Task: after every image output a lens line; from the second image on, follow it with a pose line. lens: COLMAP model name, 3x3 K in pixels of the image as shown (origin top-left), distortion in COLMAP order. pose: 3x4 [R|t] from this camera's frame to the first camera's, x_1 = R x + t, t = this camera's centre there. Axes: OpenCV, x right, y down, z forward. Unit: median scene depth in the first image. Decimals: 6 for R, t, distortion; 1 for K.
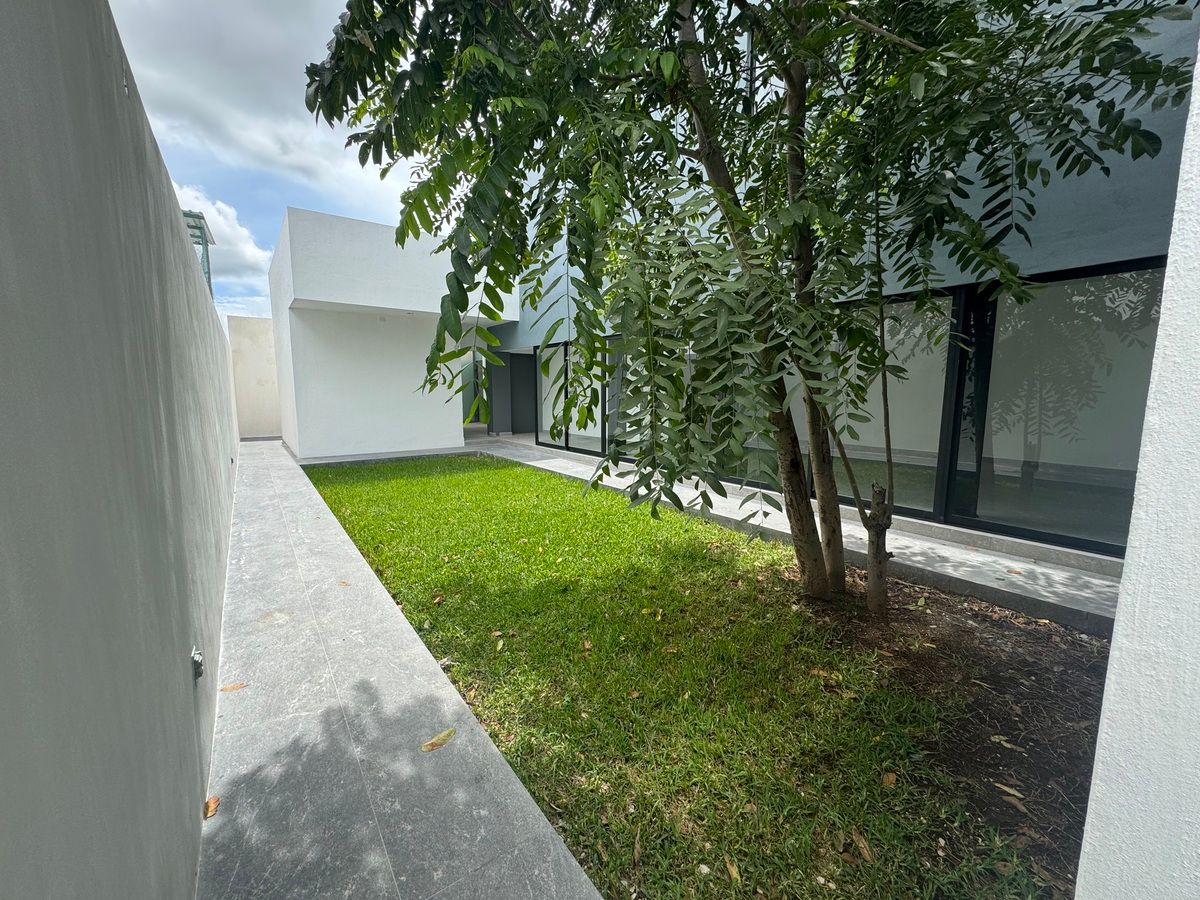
lens RADIAL K [[477.4, 0, 600.2], [0, 477.4, 446.7], [0, 0, 1]] dist [-0.003218, 0.000758]
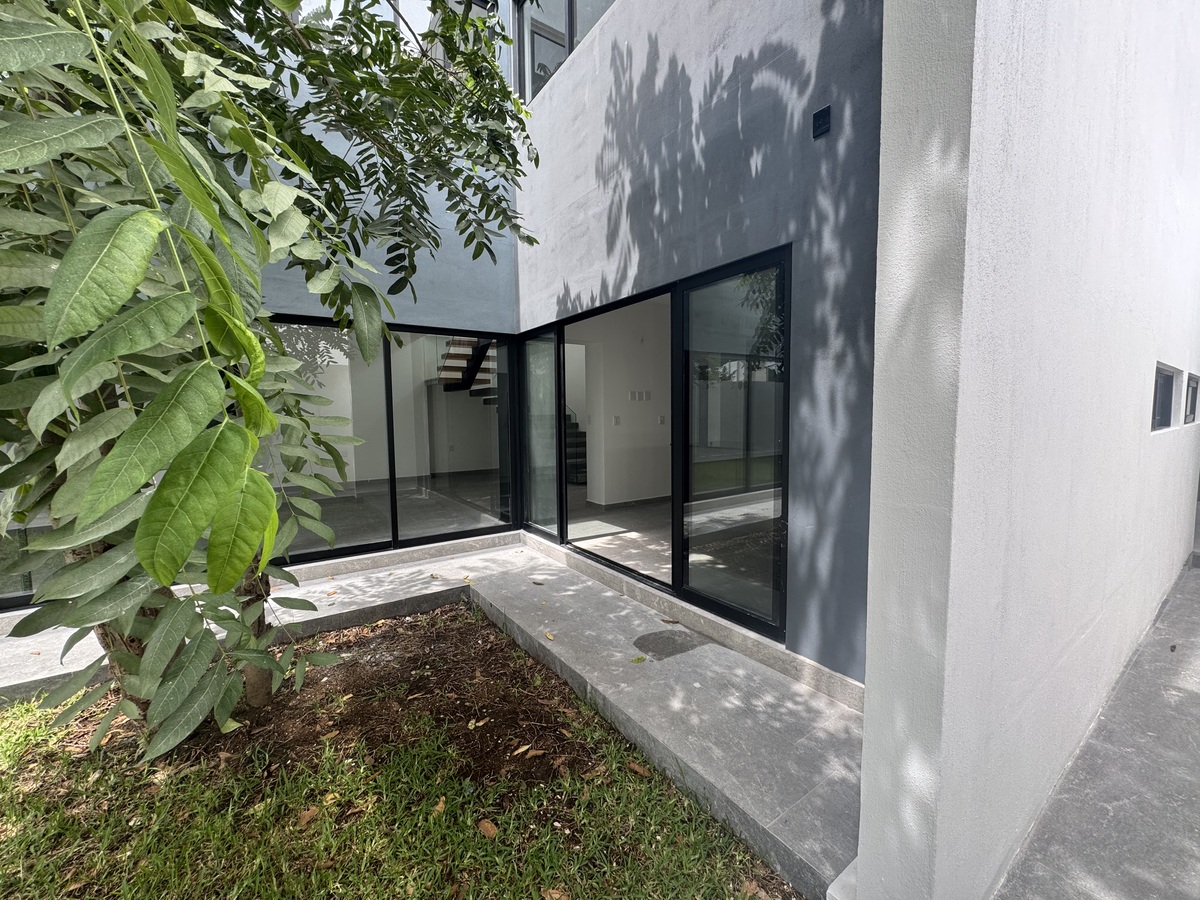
lens RADIAL K [[477.4, 0, 601.4], [0, 477.4, 450.7], [0, 0, 1]] dist [-0.003218, 0.000758]
pose [[0.027378, -0.076273, 0.996711, -0.159751], [0.132455, 0.988570, 0.072011, -0.051781], [-0.990811, 0.130048, 0.037168, 0.356904]]
